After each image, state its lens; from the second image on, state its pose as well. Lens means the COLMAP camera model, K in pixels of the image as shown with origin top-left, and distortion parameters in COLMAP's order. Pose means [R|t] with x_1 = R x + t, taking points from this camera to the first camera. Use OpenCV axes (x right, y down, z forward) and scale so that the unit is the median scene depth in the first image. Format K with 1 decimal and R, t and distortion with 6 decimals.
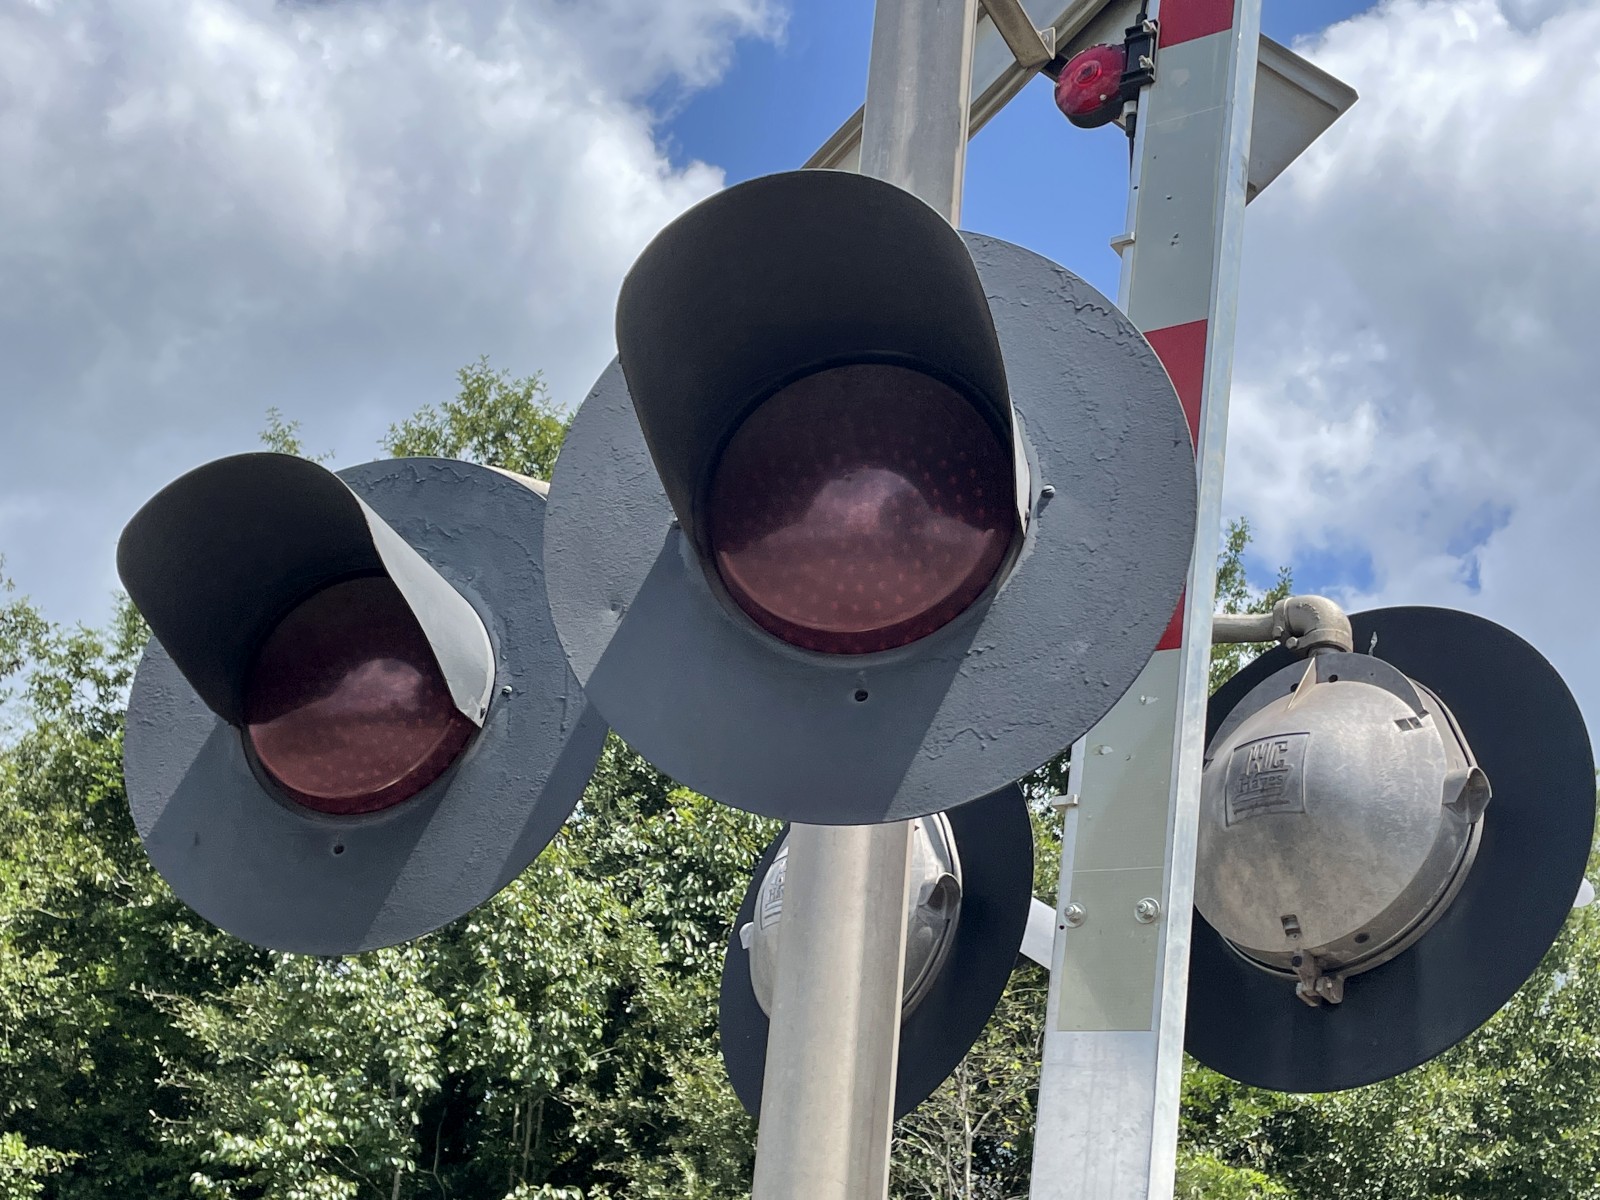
lens RADIAL K [[2101.4, 0, 824.7], [0, 2101.4, 583.0], [0, 0, 1]] dist [0.064007, 0.000000]
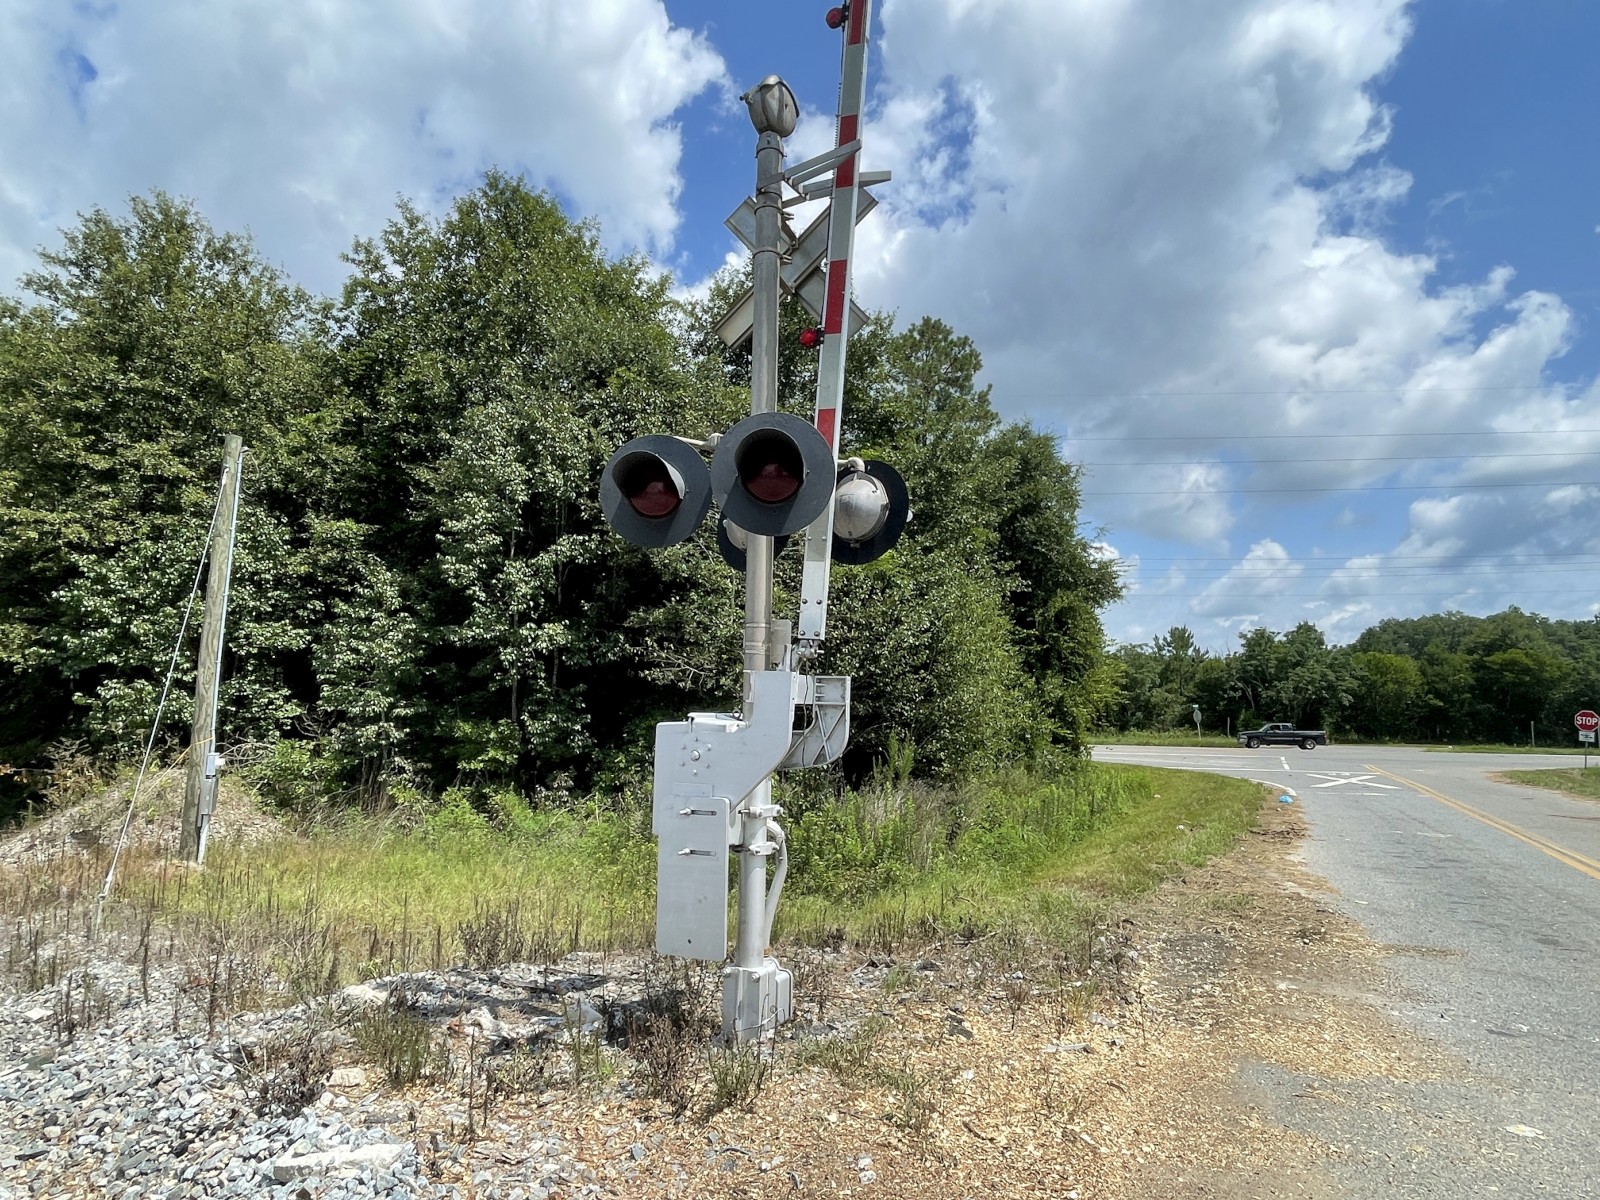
lens RADIAL K [[940.2, 0, 802.8], [0, 940.2, 605.5], [0, 0, 1]] dist [0.000782, -0.006030]
pose [[0.986131, -0.049634, 0.158372, -0.244423], [-0.013357, 0.927406, 0.373818, -0.500602], [-0.165429, -0.370749, 0.913881, -1.051391]]
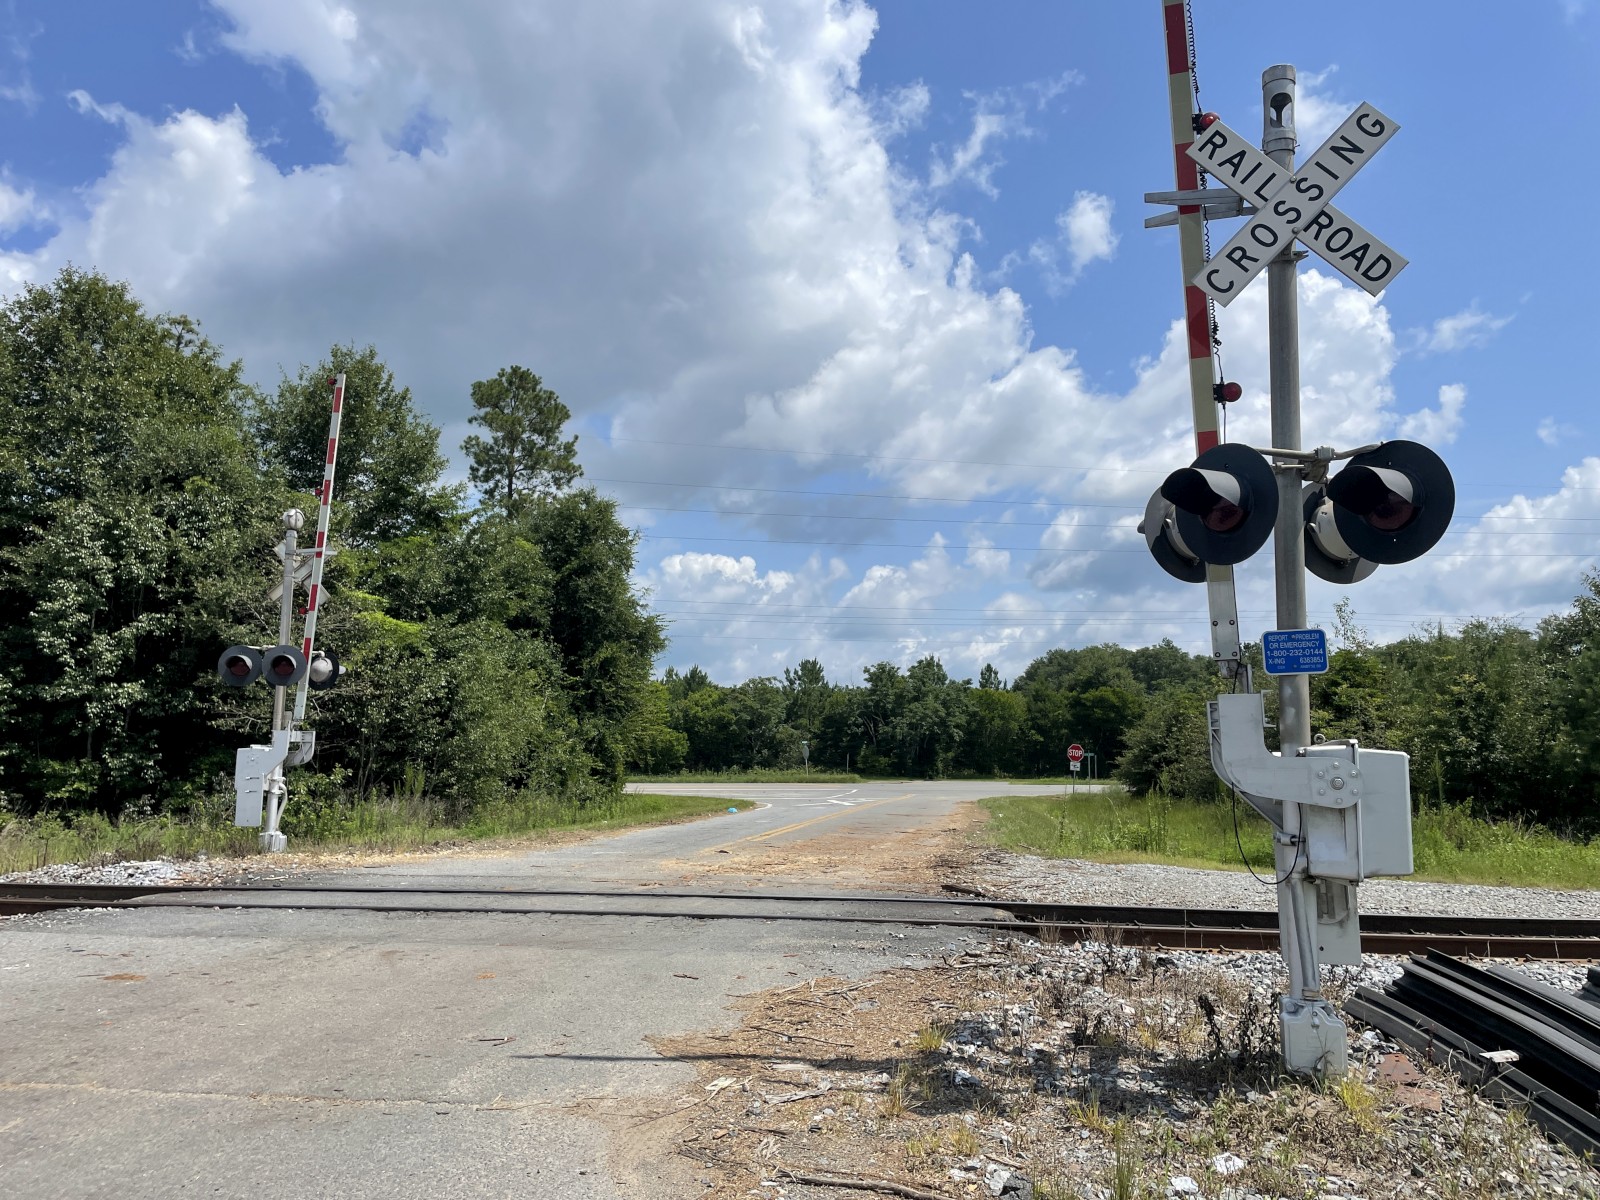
lens RADIAL K [[1191.8, 0, 805.2], [0, 1191.8, 589.7], [0, 0, 1]] dist [0.078662, -0.090245]
pose [[0.890420, -0.016148, 0.454853, -0.504192], [-0.149638, 0.933427, 0.326070, -3.398131], [-0.429837, -0.358403, 0.828726, -6.612930]]
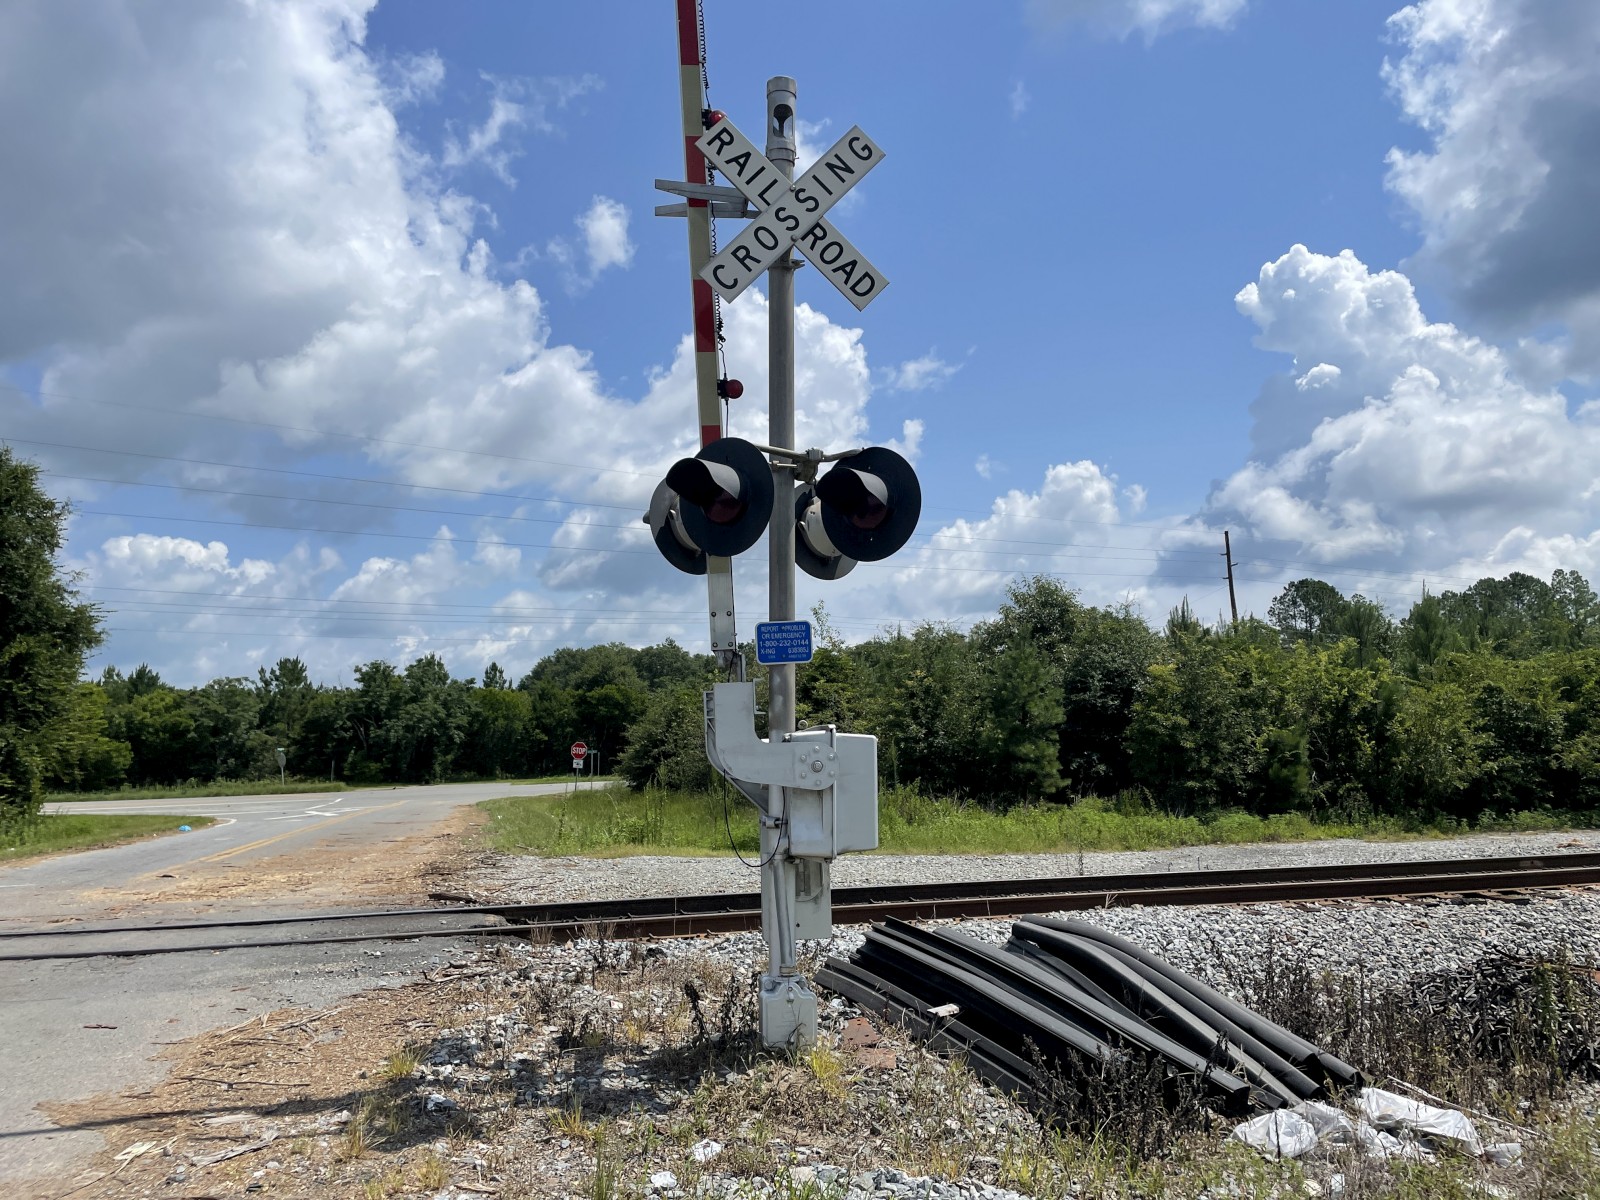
lens RADIAL K [[1191.8, 0, 807.9], [0, 1191.8, 585.6], [0, 0, 1]] dist [0.078662, -0.090245]
pose [[0.638321, 0.007763, 0.769731, -0.390495], [-0.291730, 0.927796, 0.232569, -3.323300], [-0.712348, -0.373007, 0.594496, -6.529689]]
